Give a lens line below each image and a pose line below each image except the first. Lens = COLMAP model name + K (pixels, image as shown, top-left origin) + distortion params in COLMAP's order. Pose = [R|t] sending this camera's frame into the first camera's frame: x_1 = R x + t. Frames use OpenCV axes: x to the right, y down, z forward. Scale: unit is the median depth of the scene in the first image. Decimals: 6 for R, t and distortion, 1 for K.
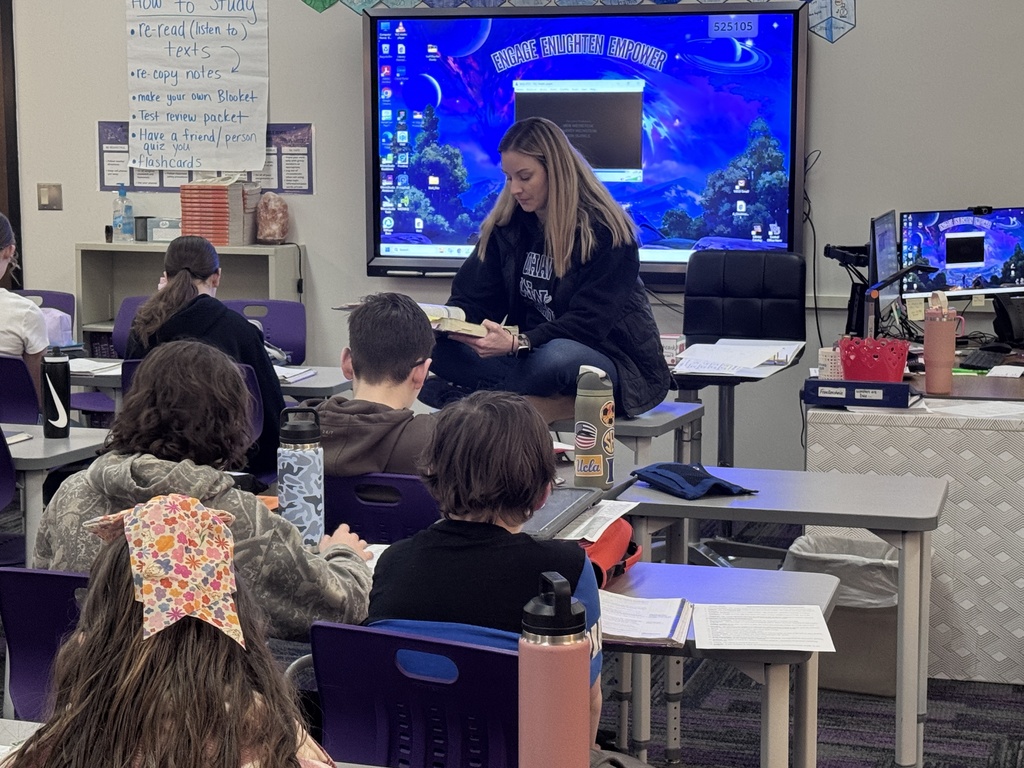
lens RADIAL K [[2007.0, 0, 512.2], [0, 2007.0, 381.9], [0, 0, 1]] dist [0.139318, 0.000000]
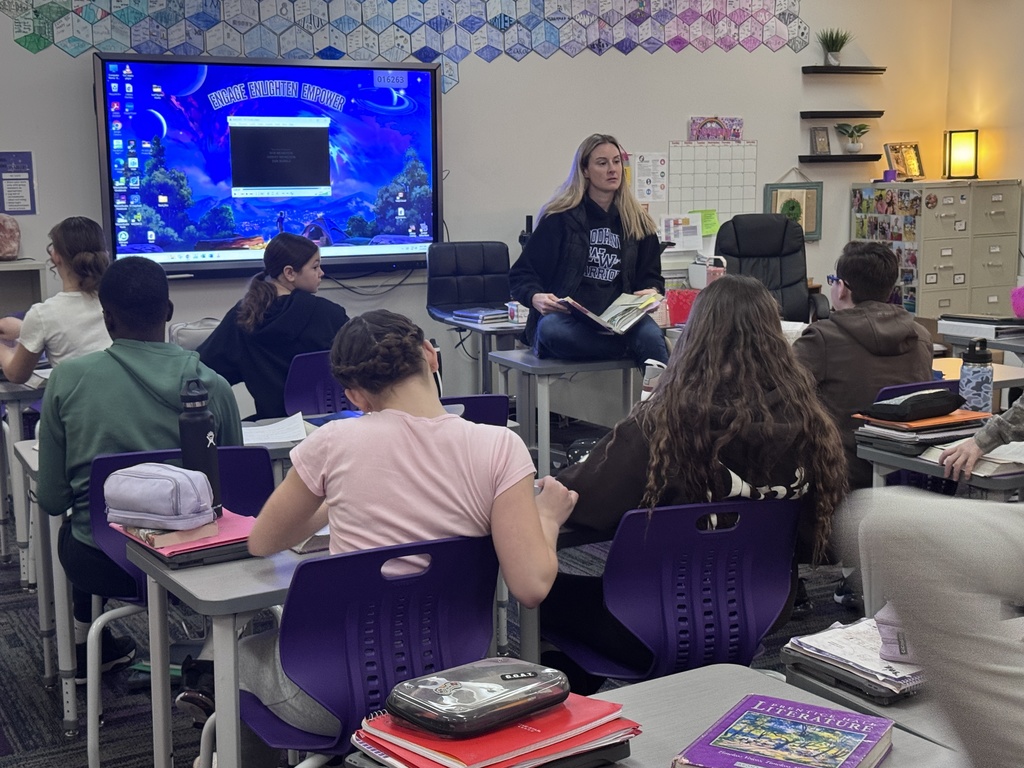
lens RADIAL K [[1467.6, 0, 512.2], [0, 1467.6, 388.6], [0, 0, 1]] dist [0.098624, 0.000000]
pose [[0.697998, -0.119310, 0.706091, -0.544041], [0.099158, 0.992627, 0.069705, -0.029363], [-0.709202, 0.021361, 0.704682, 0.237546]]
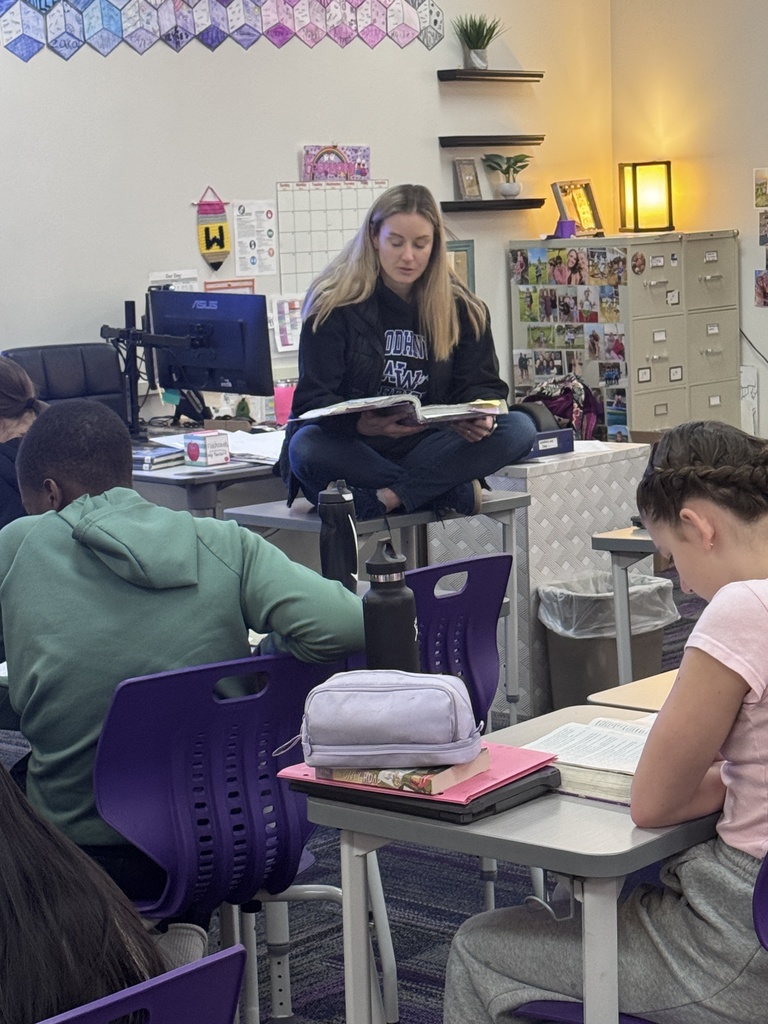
lens RADIAL K [[2360.3, 0, 383.6], [0, 2360.3, 510.3], [0, 0, 1]] dist [0.088982, 0.000000]
pose [[0.403707, -0.133964, 0.905027, -0.698439], [0.146654, 0.985905, 0.080518, -0.051172], [-0.903058, 0.100220, 0.417663, 0.406039]]
